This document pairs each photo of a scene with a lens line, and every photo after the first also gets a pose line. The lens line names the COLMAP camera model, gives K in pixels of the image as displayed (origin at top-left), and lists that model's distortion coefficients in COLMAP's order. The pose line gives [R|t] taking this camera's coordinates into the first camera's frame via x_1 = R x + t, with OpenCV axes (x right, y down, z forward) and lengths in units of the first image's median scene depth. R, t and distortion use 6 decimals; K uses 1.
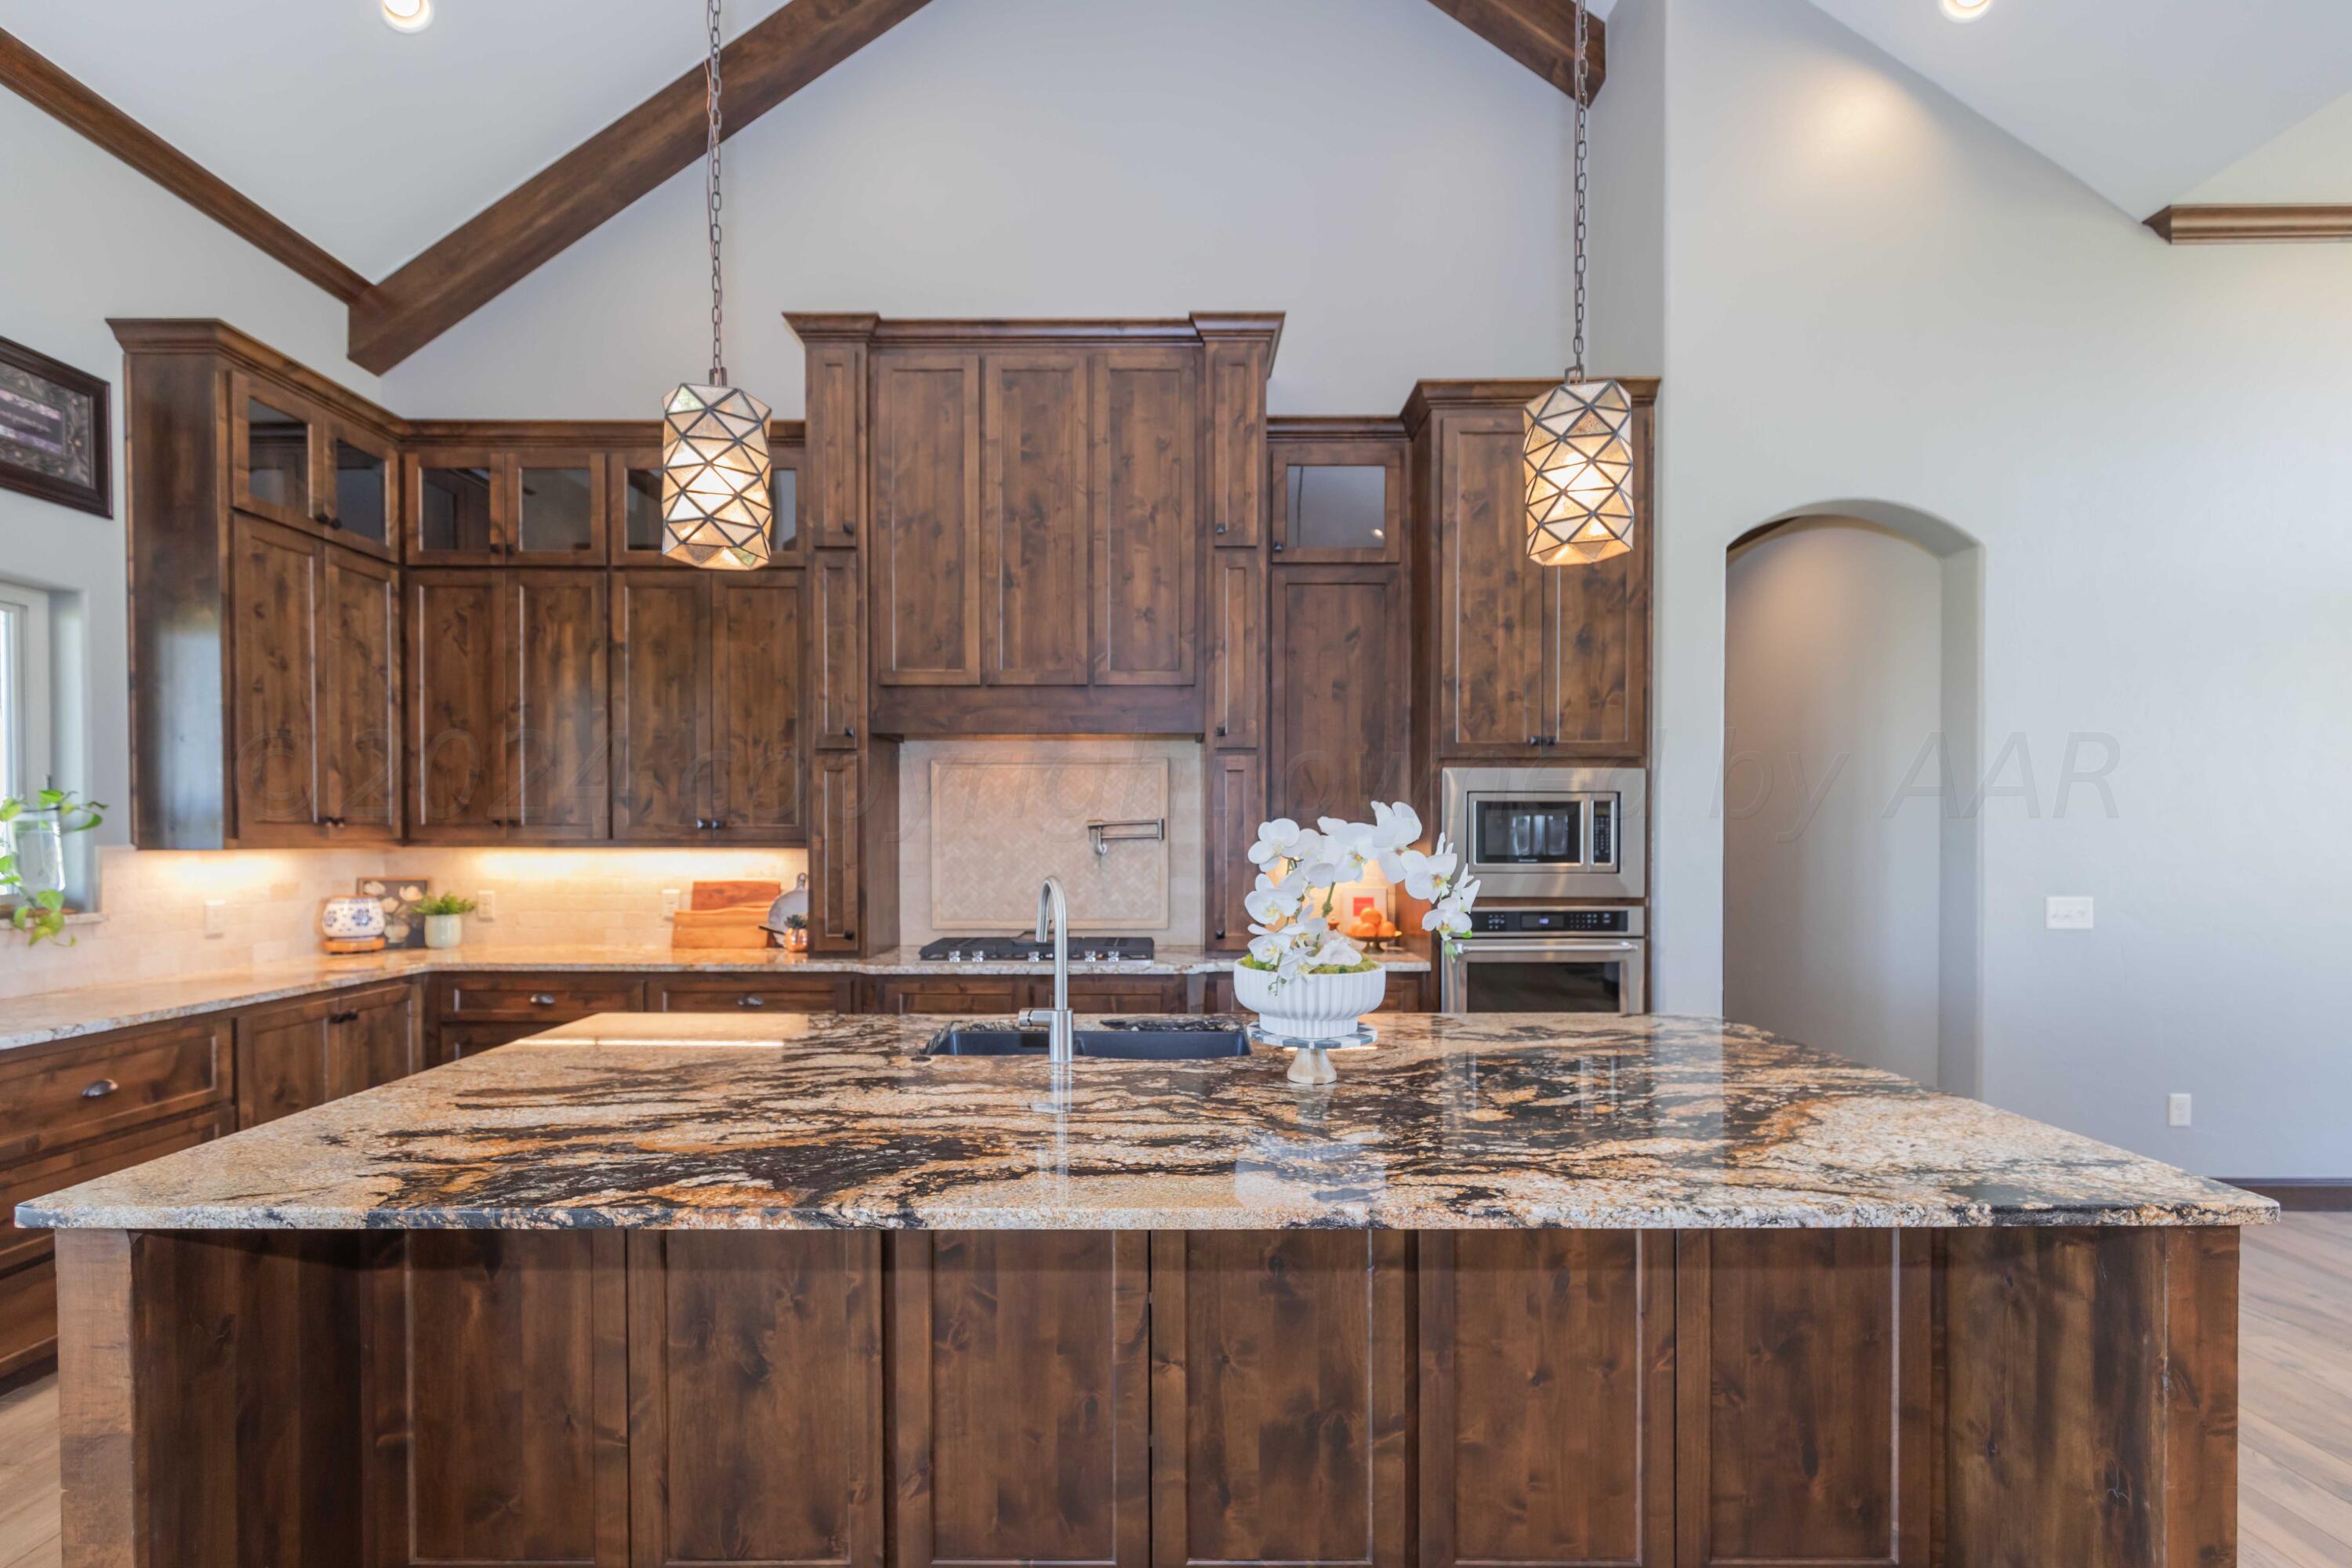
lens RADIAL K [[1014.8, 0, 1189.0], [0, 1014.8, 837.4], [0, 0, 1]] dist [0.002227, 0.000241]
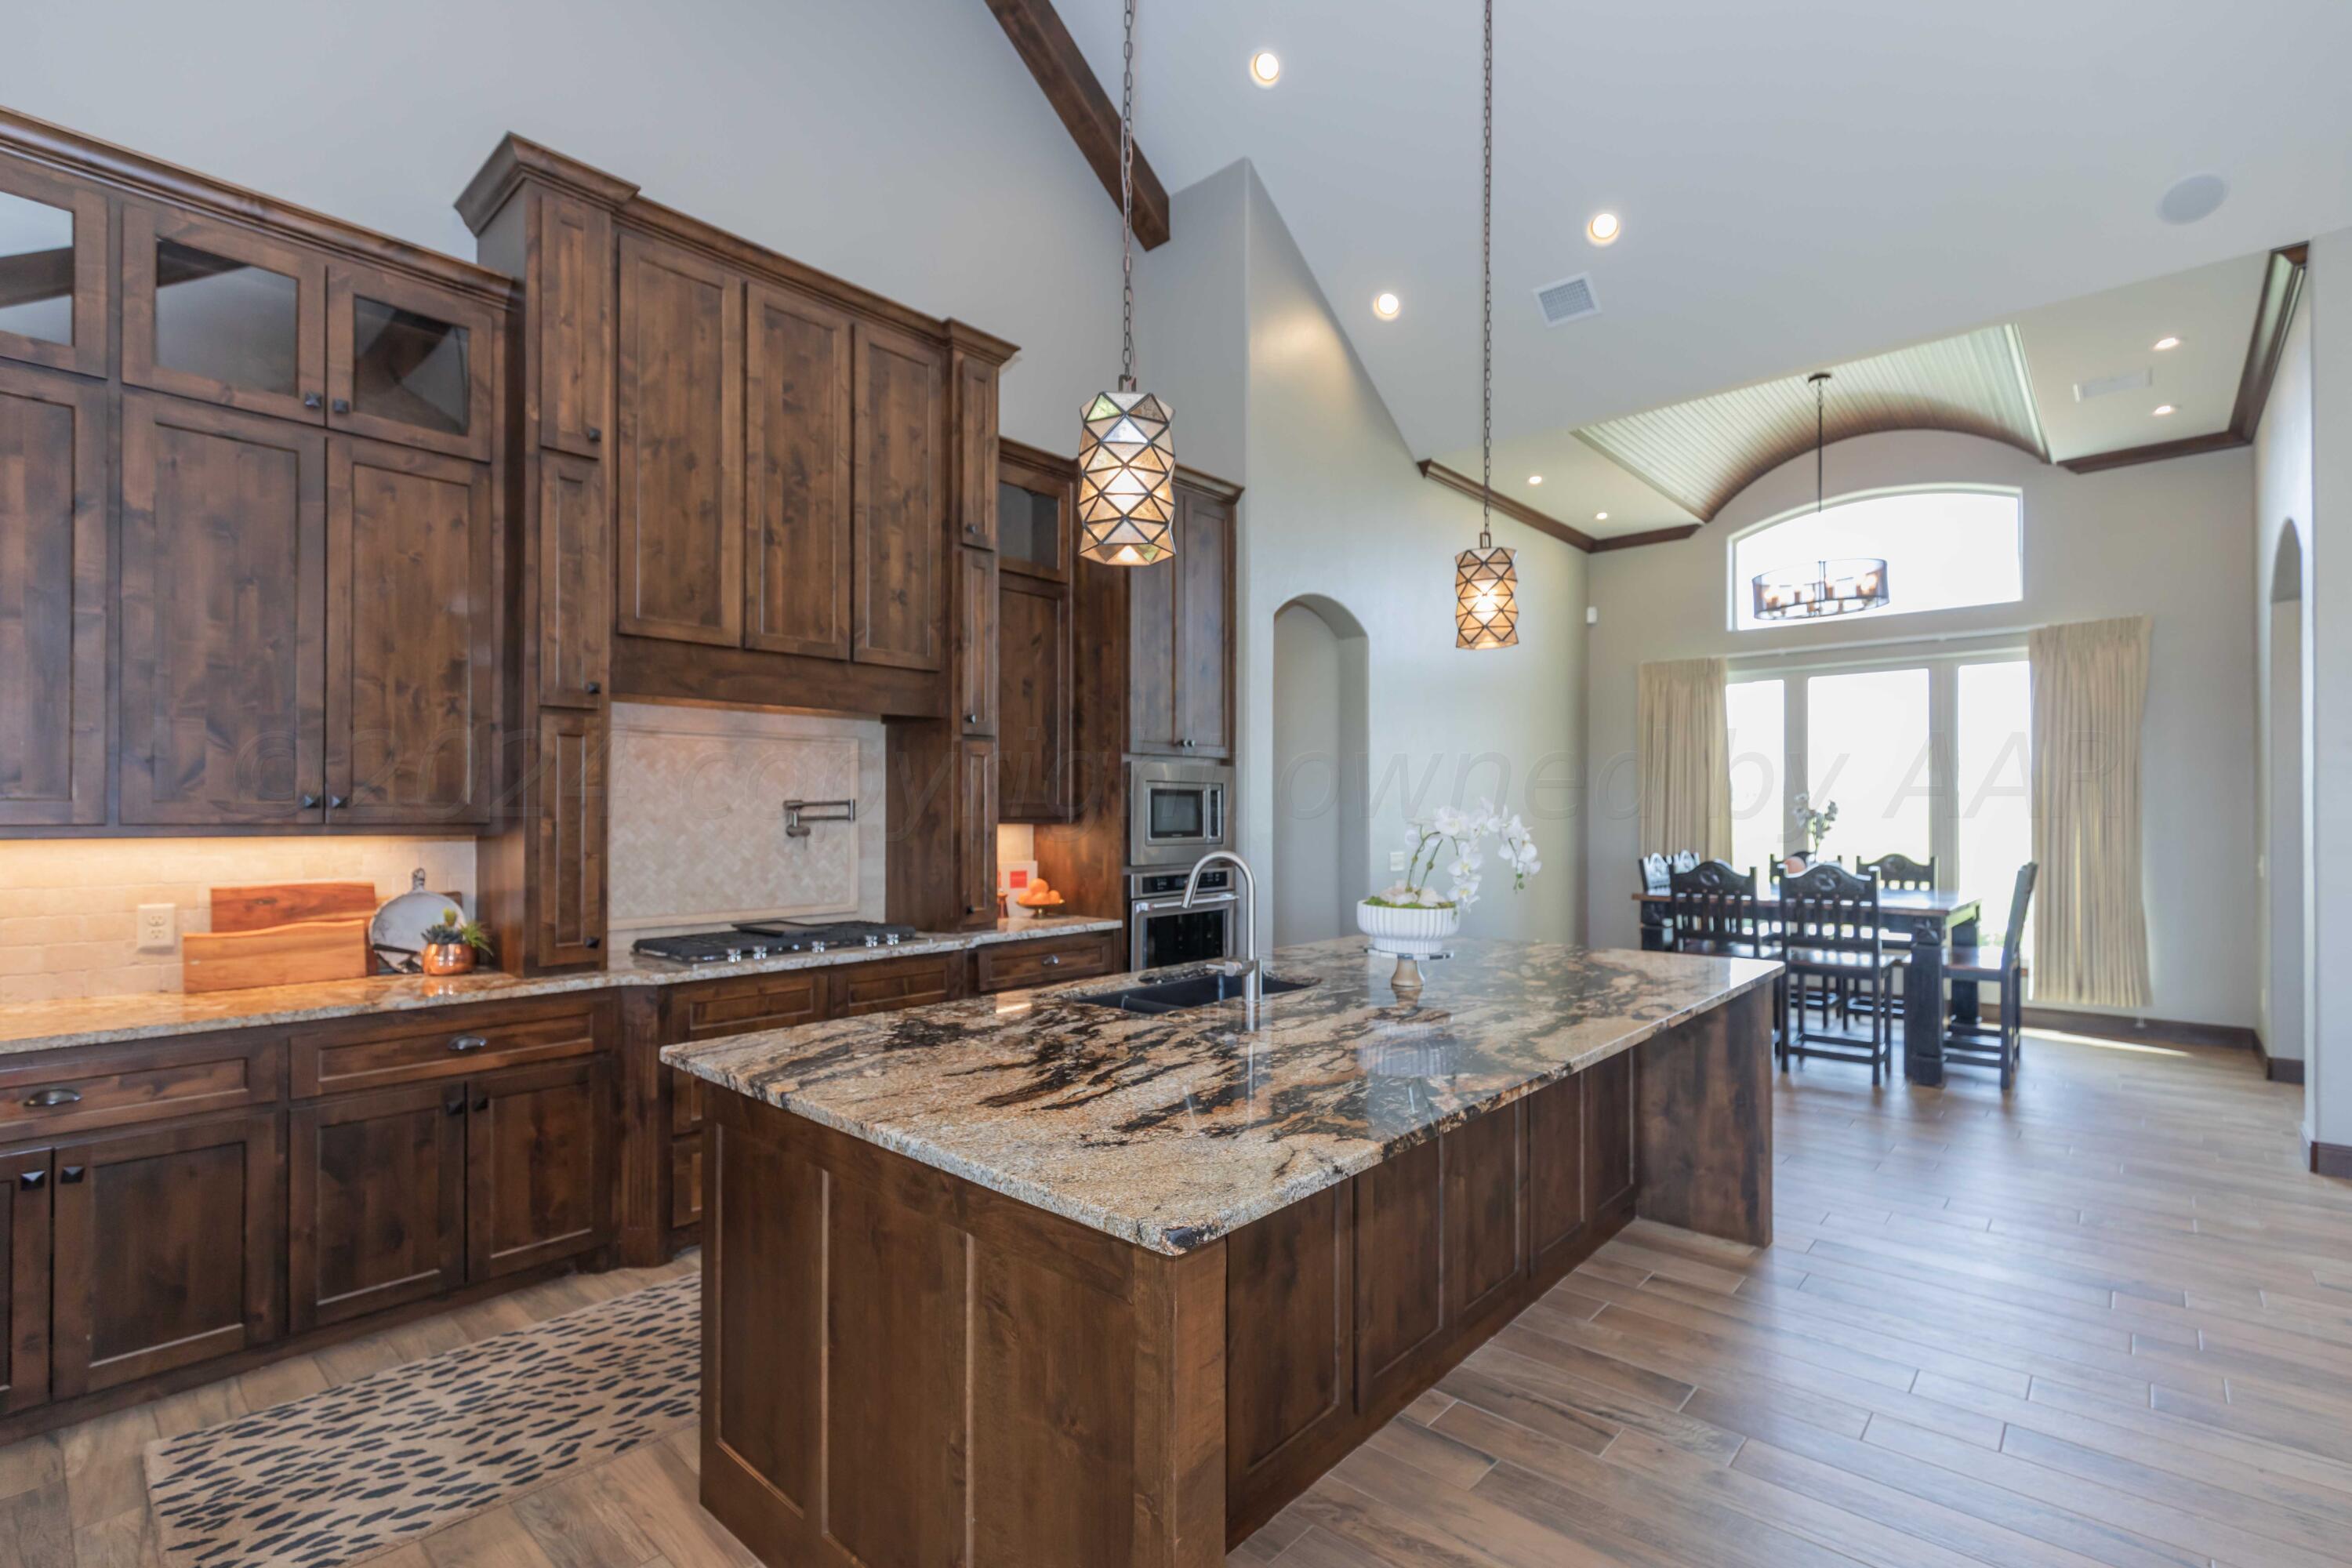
lens RADIAL K [[1003.7, 0, 1161.5], [0, 1003.7, 801.2], [0, 0, 1]] dist [0.001844, -0.000075]
pose [[0.695931, 0.009389, 0.718047, -0.576807], [0.002387, 0.999879, -0.015388, -0.001204], [-0.718105, 0.012422, 0.695824, 0.124596]]
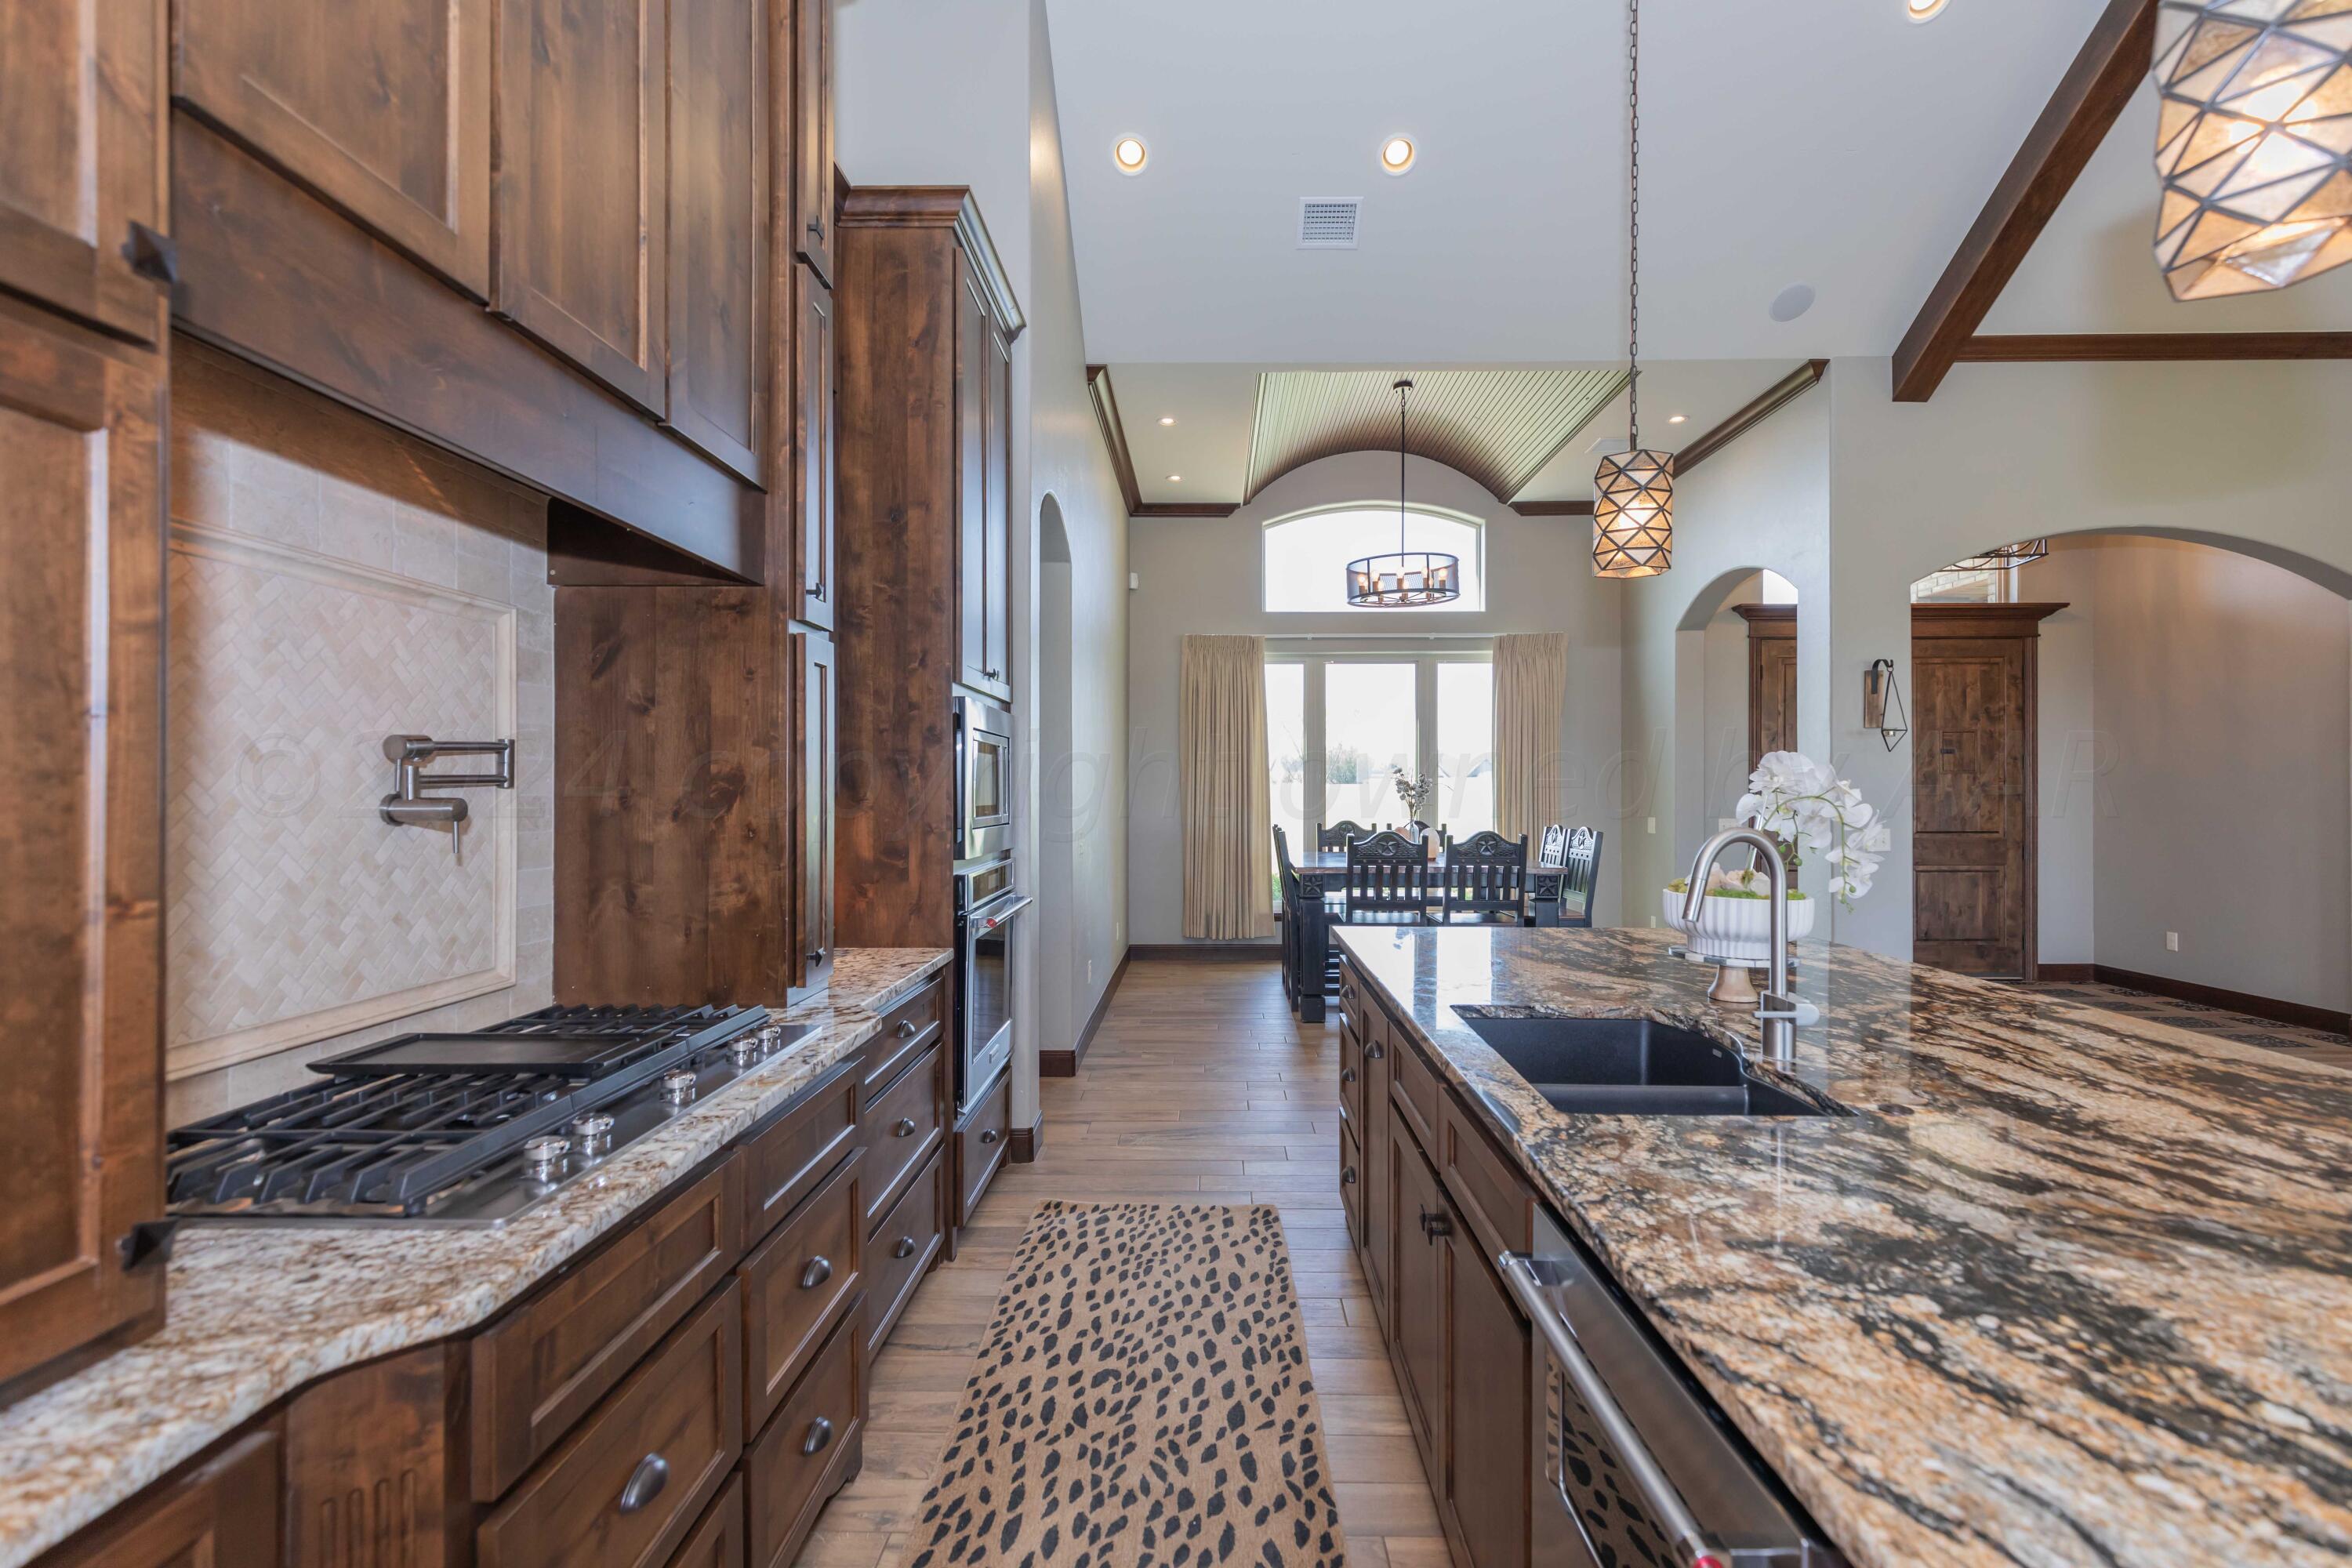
lens RADIAL K [[1038.8, 0, 1176.0], [0, 1038.8, 784.0], [0, 0, 1]] dist [-0.000793, -0.000685]
pose [[0.062906, 0.008028, 0.997987, -0.517325], [0.002317, 0.999964, -0.008190, 0.005678], [-0.998017, 0.002828, 0.062885, 0.760185]]
